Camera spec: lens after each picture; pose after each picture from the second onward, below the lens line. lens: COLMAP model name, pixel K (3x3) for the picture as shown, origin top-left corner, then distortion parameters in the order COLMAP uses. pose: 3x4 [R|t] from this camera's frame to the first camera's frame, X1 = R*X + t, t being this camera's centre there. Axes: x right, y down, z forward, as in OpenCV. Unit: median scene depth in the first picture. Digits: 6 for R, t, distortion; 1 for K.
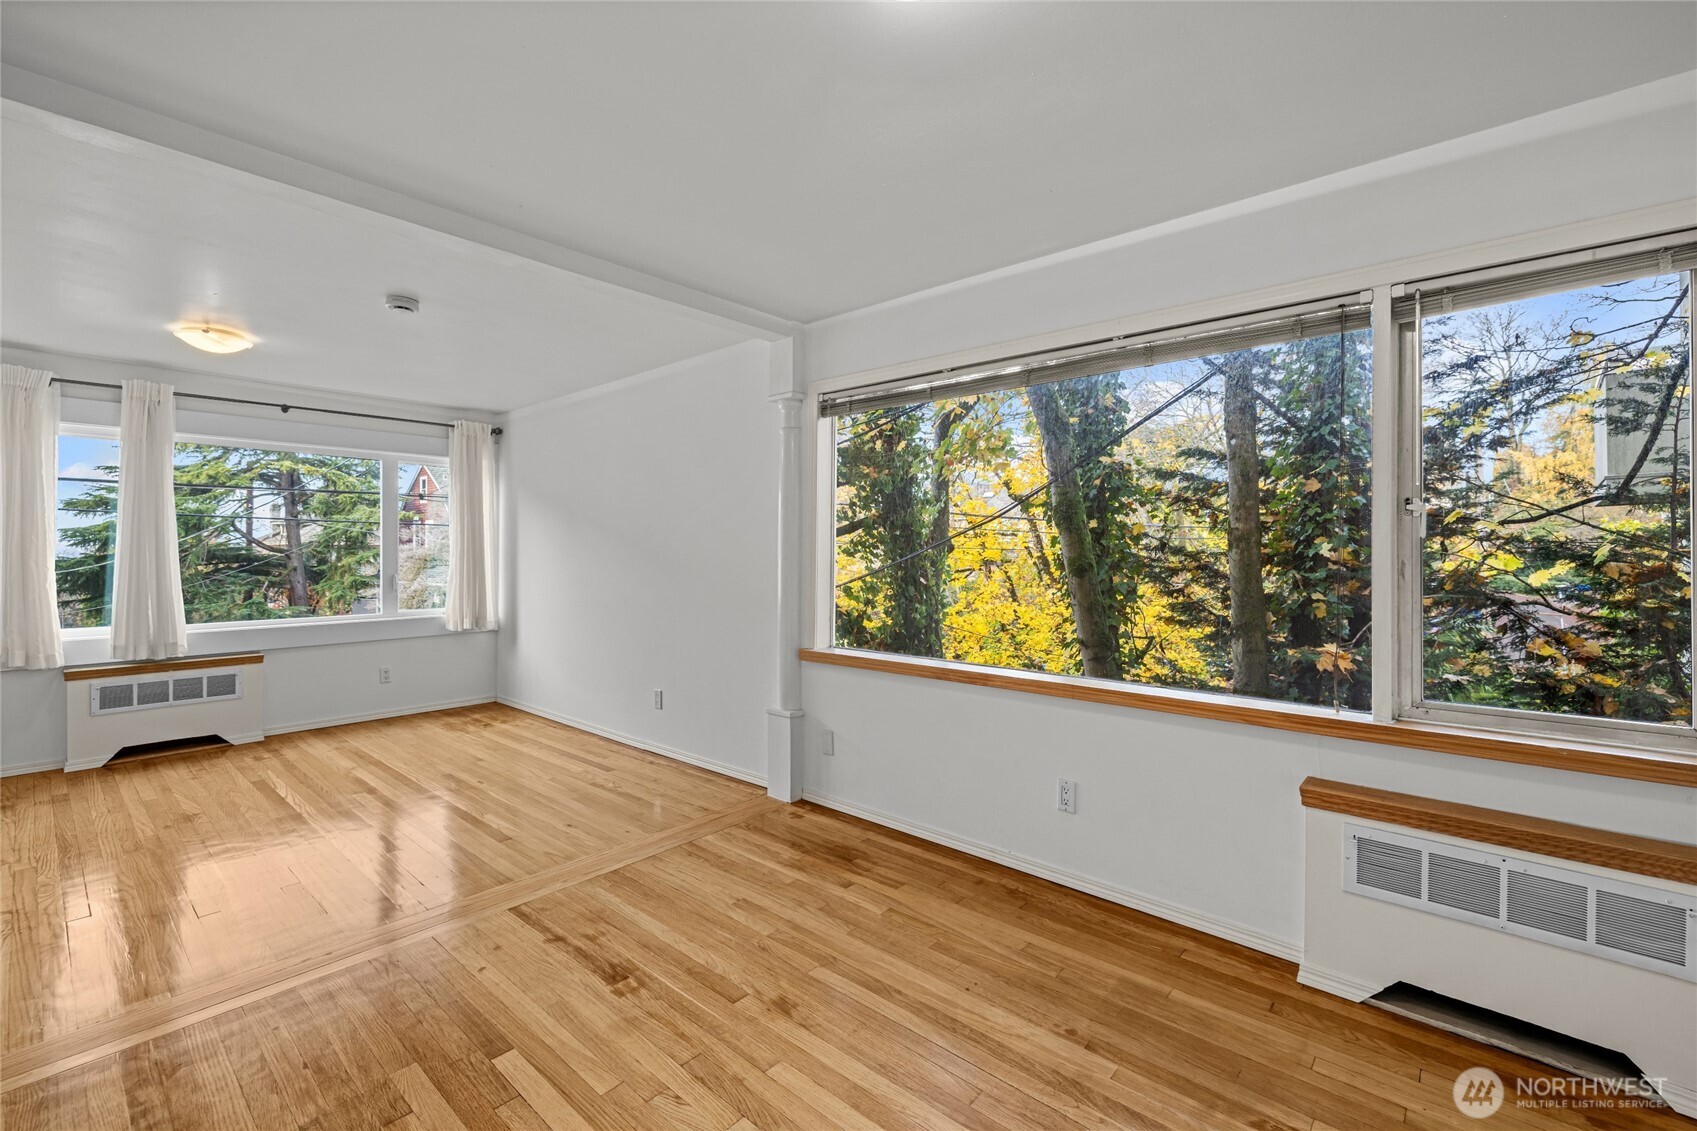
lens RADIAL K [[723.9, 0, 853.6], [0, 723.9, 561.7], [0, 0, 1]] dist [0.000262, 0.000061]
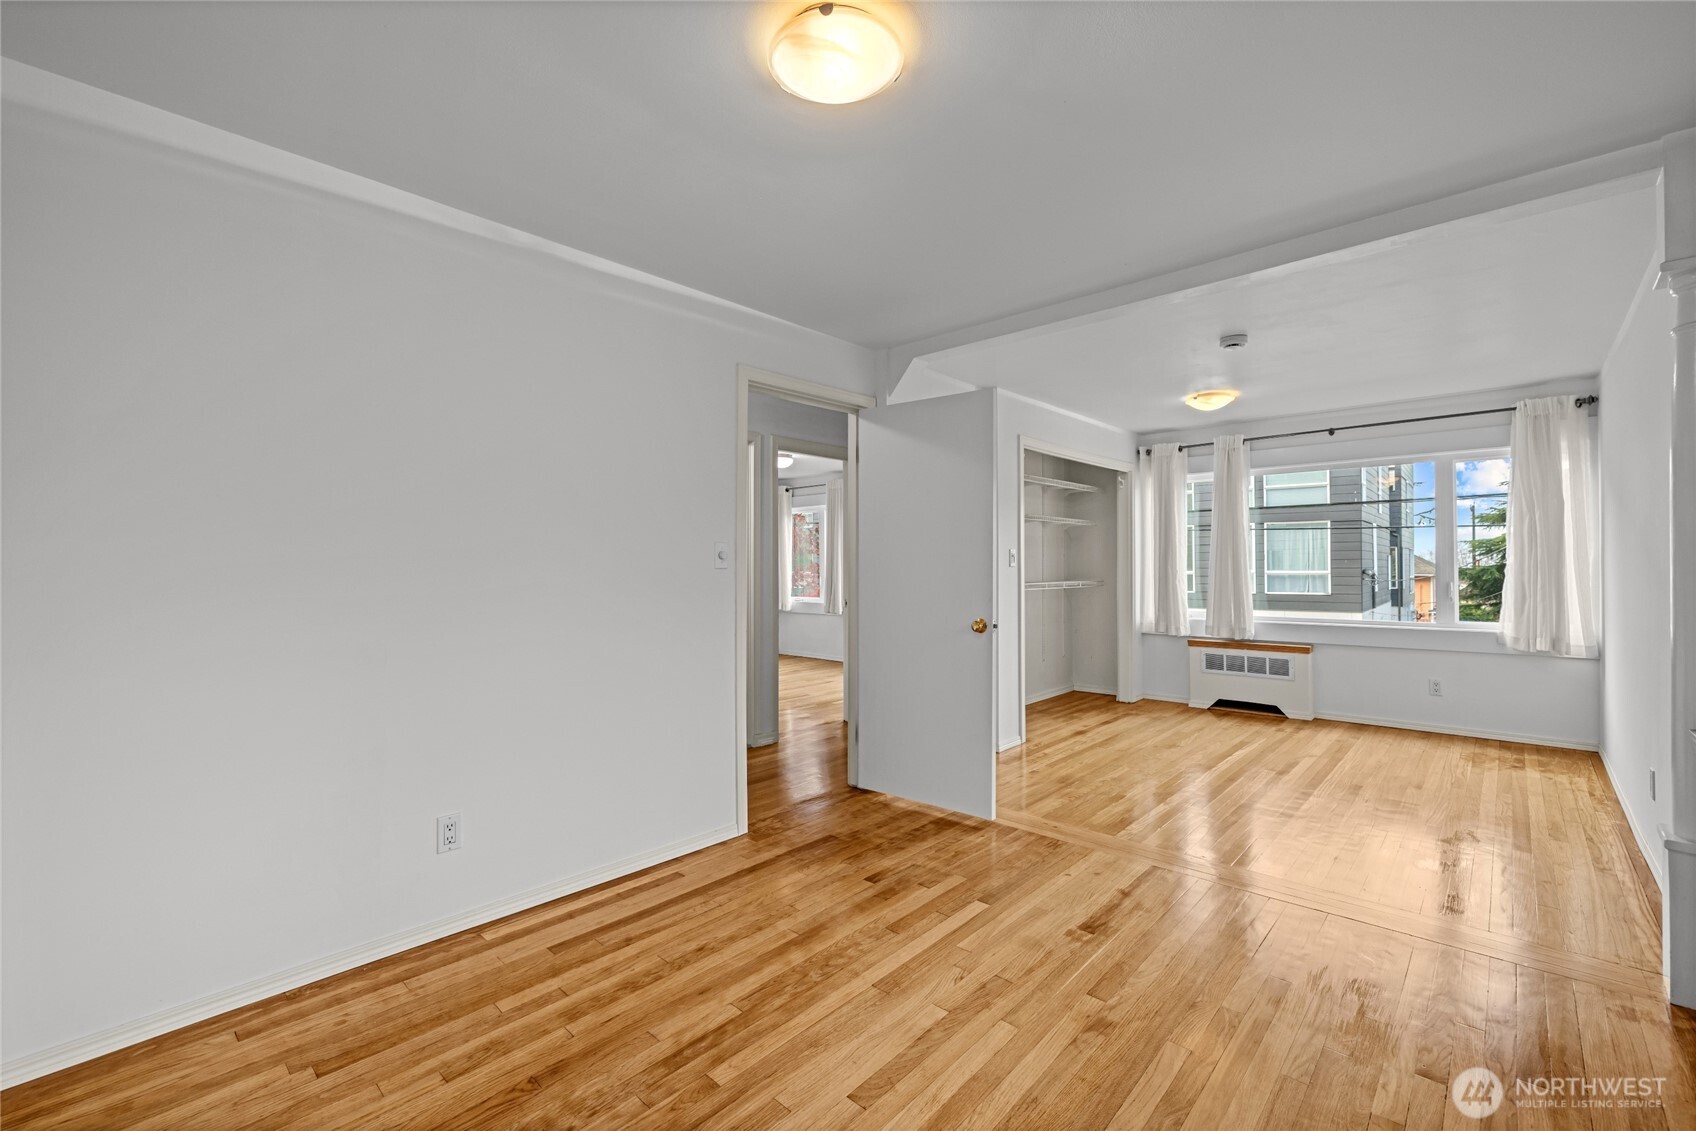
lens RADIAL K [[723.5, 0, 853.1], [0, 723.5, 561.7], [0, 0, 1]] dist [0.000262, 0.000061]
pose [[-0.029134, -0.005282, -0.999562, 0.431779], [-0.008388, 0.999952, -0.005039, 0.003310], [0.999540, 0.008237, -0.029177, 0.344522]]
